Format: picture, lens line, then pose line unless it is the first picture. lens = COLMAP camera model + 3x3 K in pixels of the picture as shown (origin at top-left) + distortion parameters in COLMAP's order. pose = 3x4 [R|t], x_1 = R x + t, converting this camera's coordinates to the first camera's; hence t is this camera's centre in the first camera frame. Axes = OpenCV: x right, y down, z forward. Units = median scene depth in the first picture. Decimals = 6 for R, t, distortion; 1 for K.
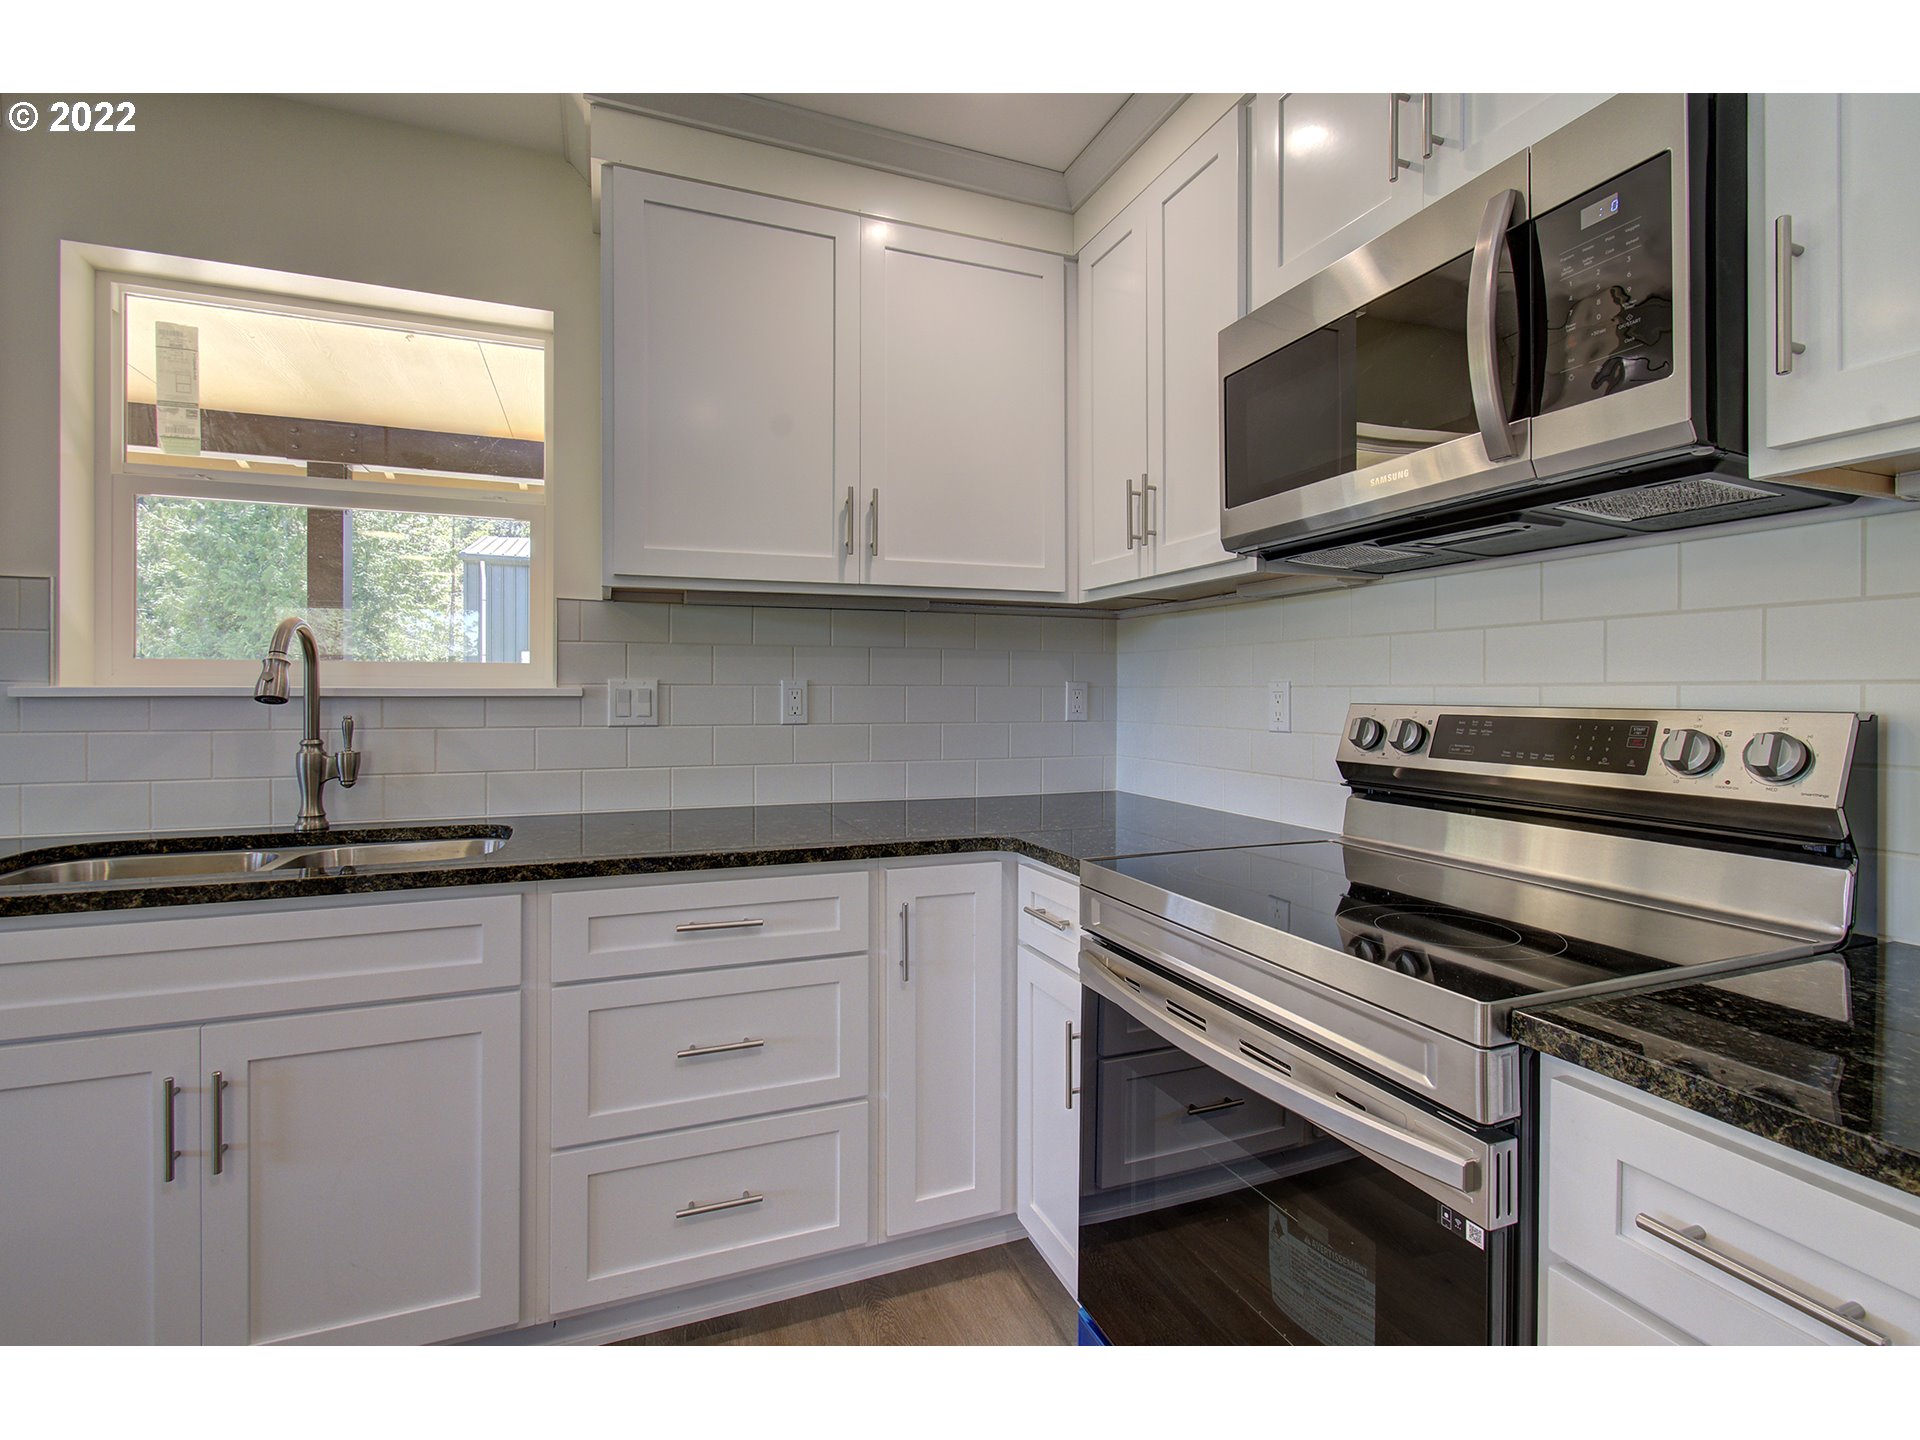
lens RADIAL K [[916.0, 0, 966.5], [0, 916.0, 699.6], [0, 0, 1]] dist [-0.001668, 0.018624]
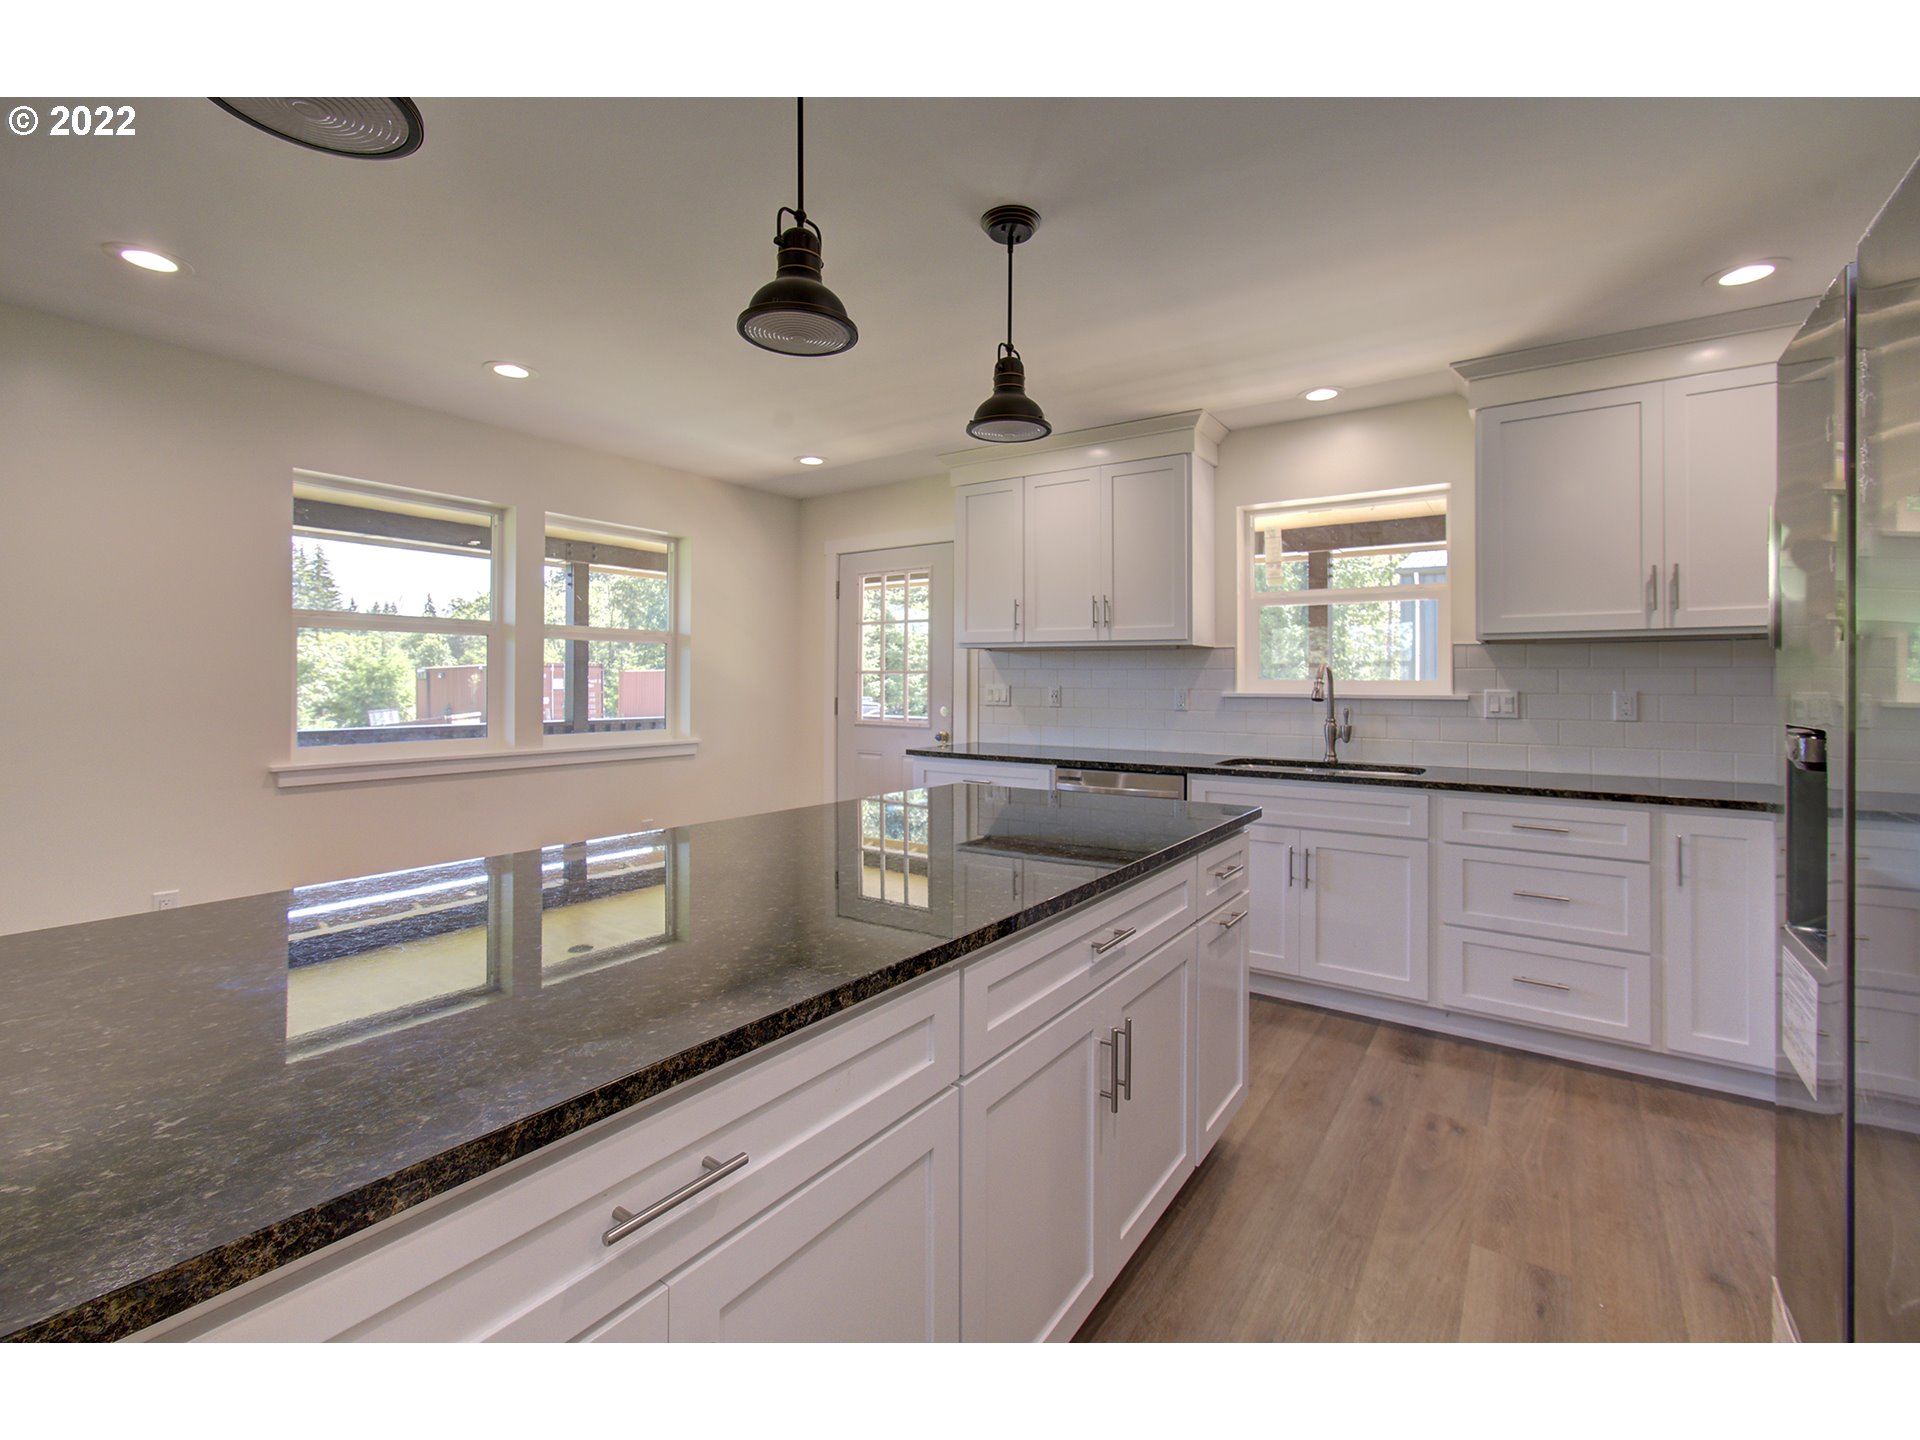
lens RADIAL K [[837.8, 0, 957.7], [0, 837.8, 673.5], [0, 0, 1]] dist [-0.003391, -0.000183]
pose [[0.551251, -0.007323, -0.834307, 0.429579], [-0.011303, 0.999804, -0.016244, -0.019390], [0.834263, 0.018385, 0.551060, -0.792880]]
